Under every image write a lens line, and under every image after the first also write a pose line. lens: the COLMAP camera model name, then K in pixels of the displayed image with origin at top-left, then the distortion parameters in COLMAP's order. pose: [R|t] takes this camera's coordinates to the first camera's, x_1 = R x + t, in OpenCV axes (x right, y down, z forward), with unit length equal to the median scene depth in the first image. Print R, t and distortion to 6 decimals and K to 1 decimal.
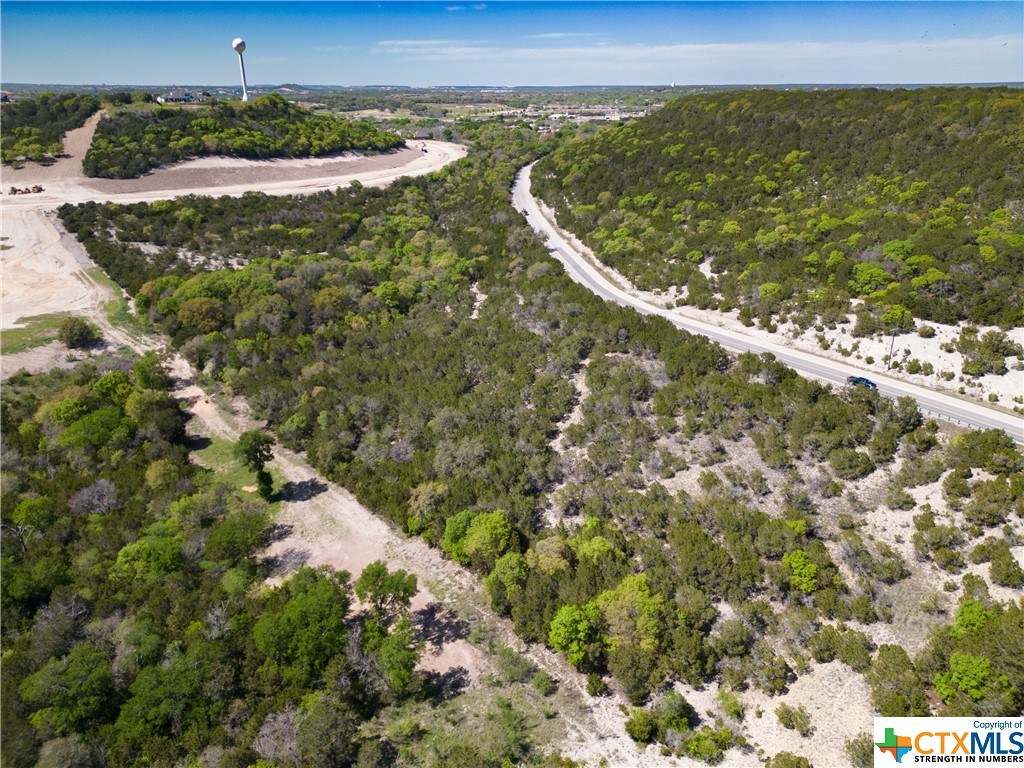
lens RADIAL K [[709.4, 0, 509.0], [0, 709.4, 380.0], [0, 0, 1]] dist [0.078236, -0.073073]
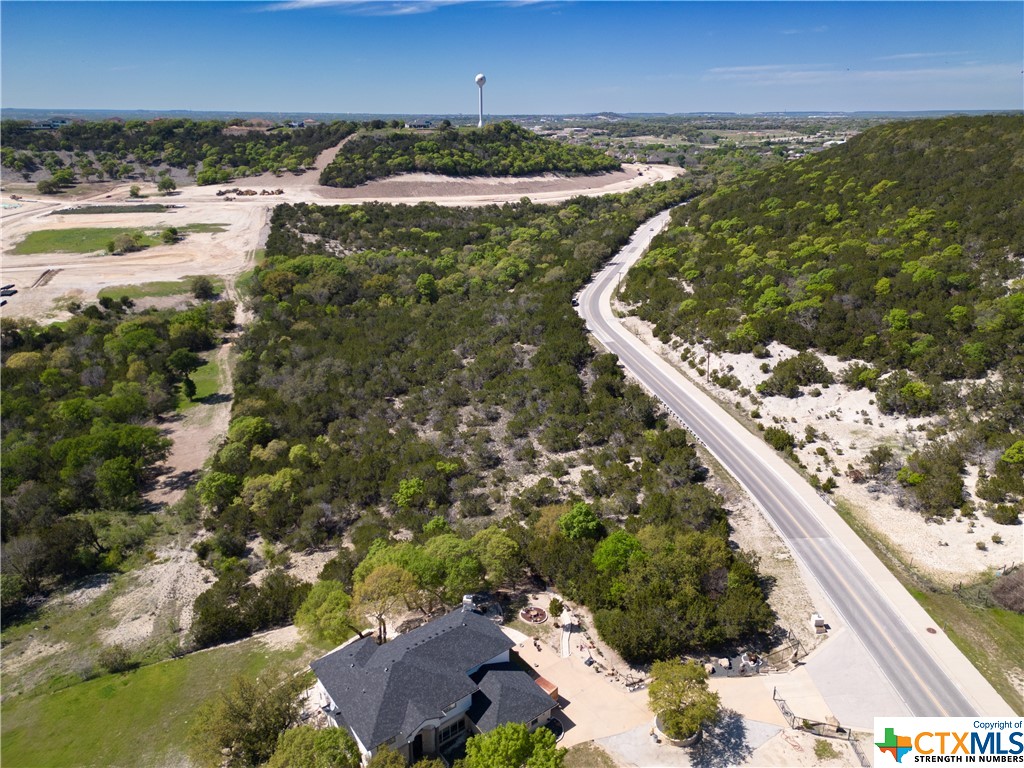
lens RADIAL K [[709.4, 0, 510.5], [0, 709.4, 385.3], [0, 0, 1]] dist [0.078236, -0.073073]
pose [[0.913526, 0.144396, -0.380289, 0.360321], [-0.154334, 0.988009, 0.004408, 0.016182], [0.376365, 0.054665, 0.924857, -0.035808]]
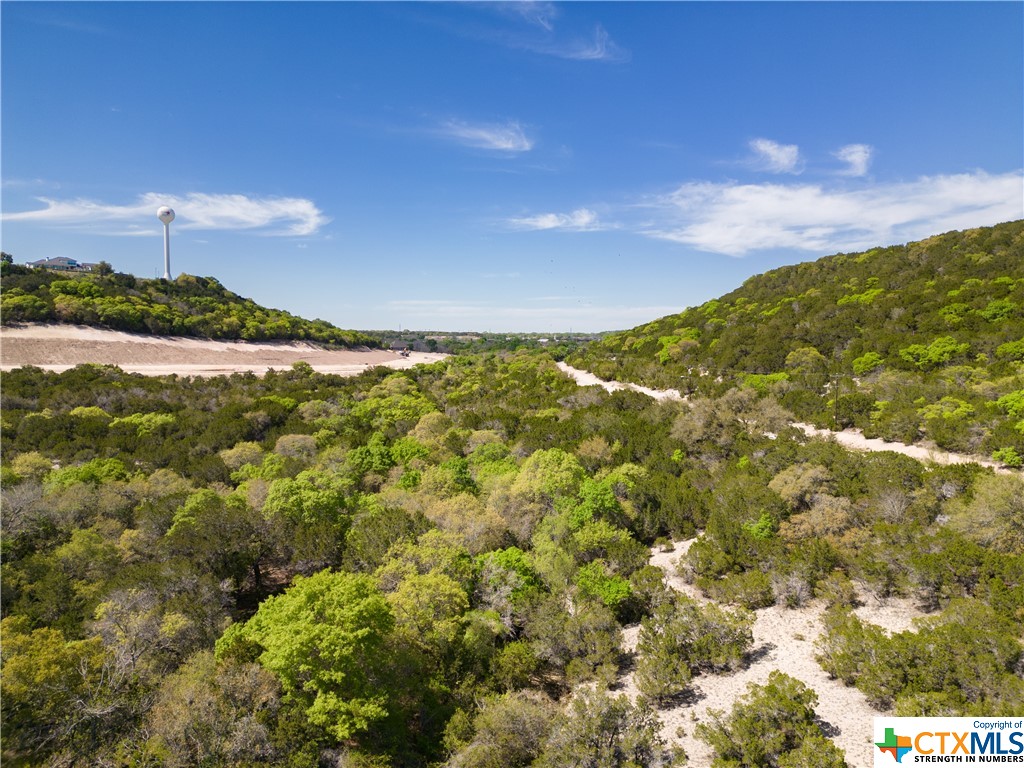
lens RADIAL K [[709.4, 0, 509.8], [0, 709.4, 383.7], [0, 0, 1]] dist [0.078236, -0.073073]
pose [[0.998538, 0.005157, 0.053800, -0.110490], [0.012360, 0.947265, -0.320212, -0.101940], [-0.052614, 0.320409, 0.945817, 0.660871]]
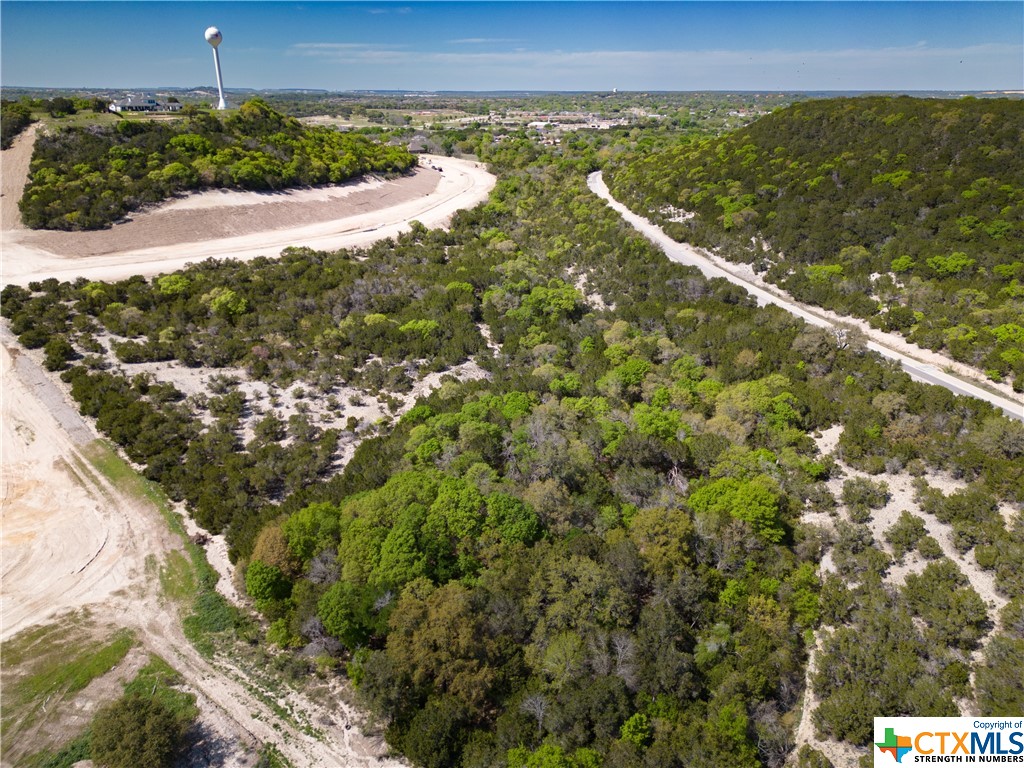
lens RADIAL K [[709.4, 0, 508.7], [0, 709.4, 379.1], [0, 0, 1]] dist [0.078236, -0.073073]
pose [[0.994131, -0.036717, 0.101761, -0.313873], [0.037417, 0.999287, -0.004977, -0.175411], [-0.101506, 0.008755, 0.994796, 0.429997]]
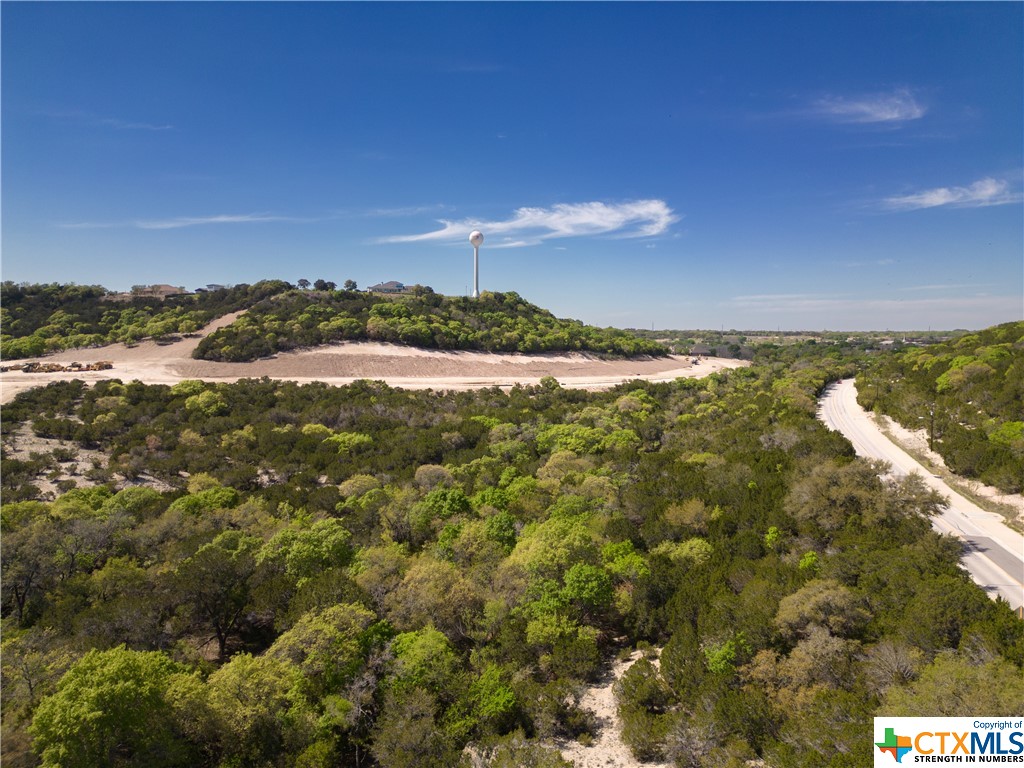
lens RADIAL K [[709.4, 0, 512.4], [0, 709.4, 383.0], [0, 0, 1]] dist [0.078236, -0.073073]
pose [[0.917201, 0.031729, -0.397159, 0.010549], [-0.156012, 0.945826, -0.284732, -0.138426], [0.366610, 0.323119, 0.872463, 0.682523]]
